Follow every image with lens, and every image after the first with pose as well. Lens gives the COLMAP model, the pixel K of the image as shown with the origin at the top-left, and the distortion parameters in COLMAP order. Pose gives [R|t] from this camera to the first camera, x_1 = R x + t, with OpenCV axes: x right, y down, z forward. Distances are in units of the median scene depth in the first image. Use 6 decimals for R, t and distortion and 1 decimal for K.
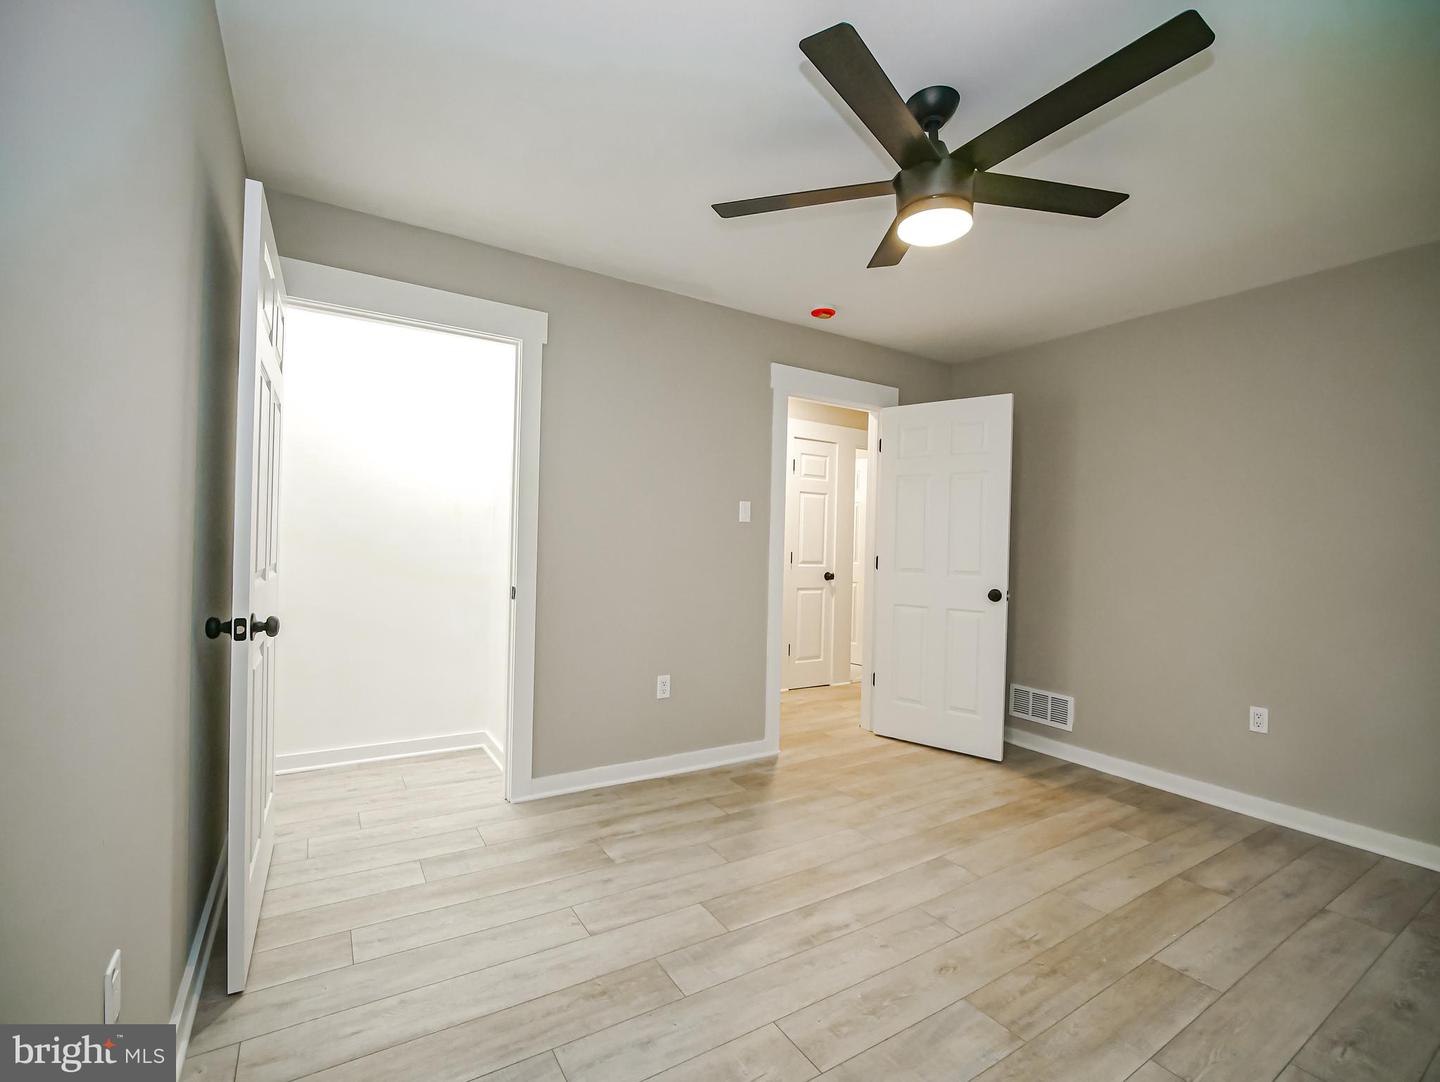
lens RADIAL K [[646.5, 0, 722.4], [0, 646.5, 540.7], [0, 0, 1]] dist [-0.015753, -0.000780]
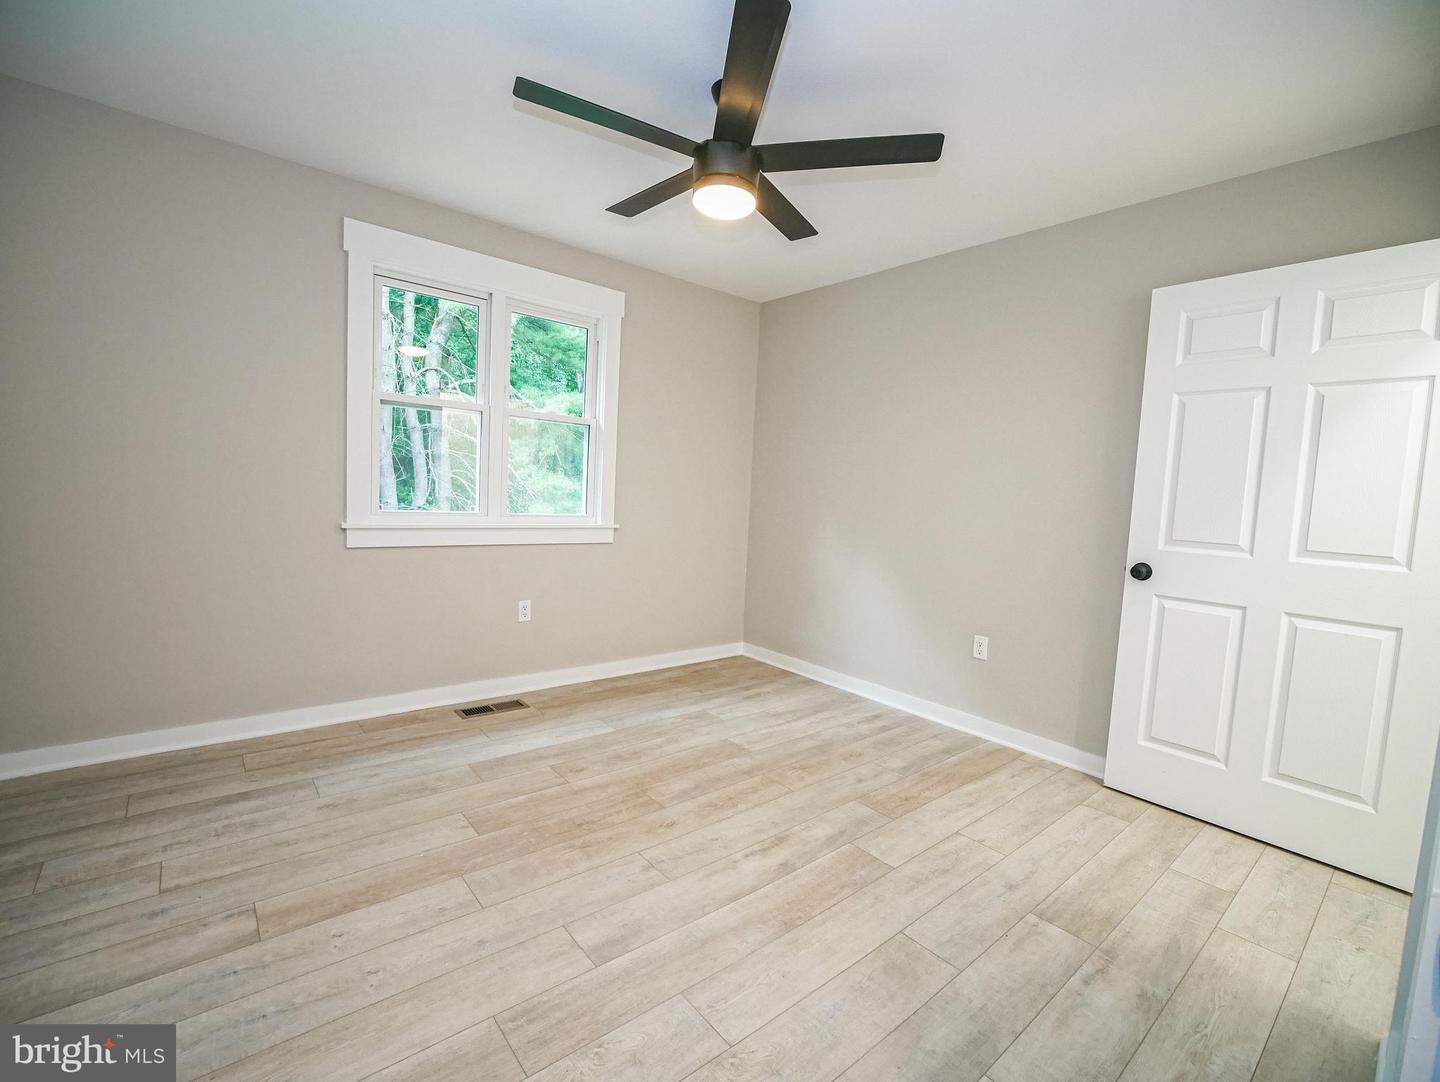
lens RADIAL K [[646.5, 0, 722.4], [0, 646.5, 540.7], [0, 0, 1]] dist [-0.015753, -0.000780]
pose [[-0.987776, -0.067562, -0.140475, 0.395260], [-0.077978, 0.994494, 0.070009, 0.022140], [0.134971, 0.080108, -0.987606, 1.901175]]
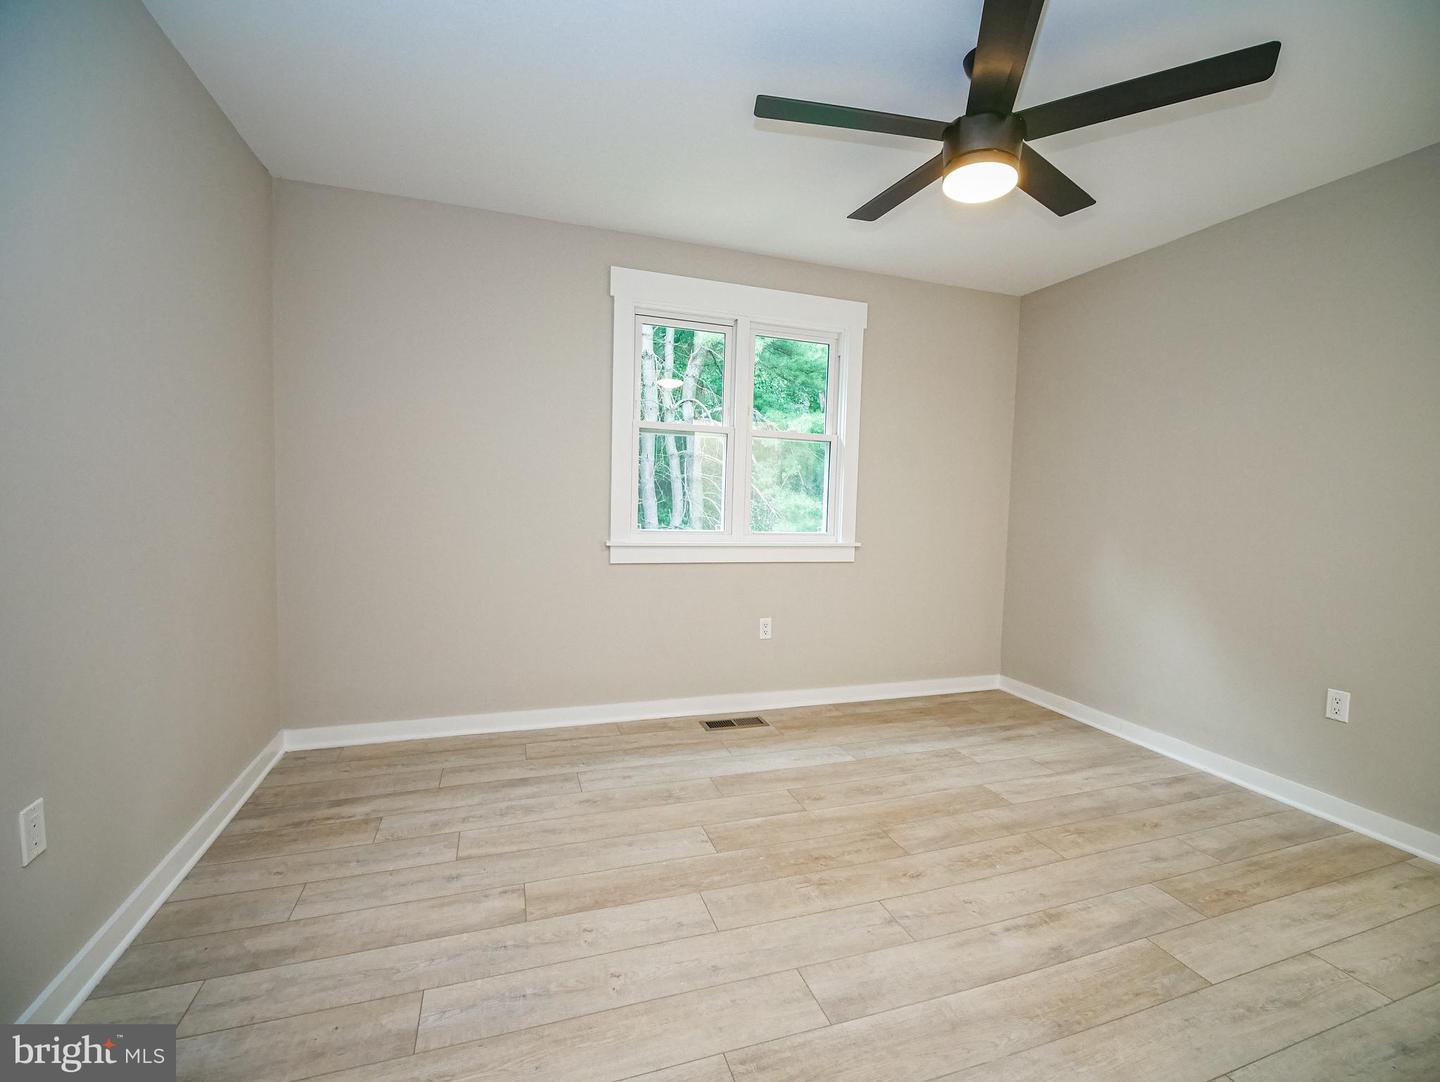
lens RADIAL K [[646.5, 0, 722.4], [0, 646.5, 540.7], [0, 0, 1]] dist [-0.015753, -0.000780]
pose [[-0.971081, -0.071540, 0.227781, 0.395884], [-0.057803, 0.996116, 0.066425, 0.026417], [-0.231649, 0.051337, -0.971444, 1.846666]]
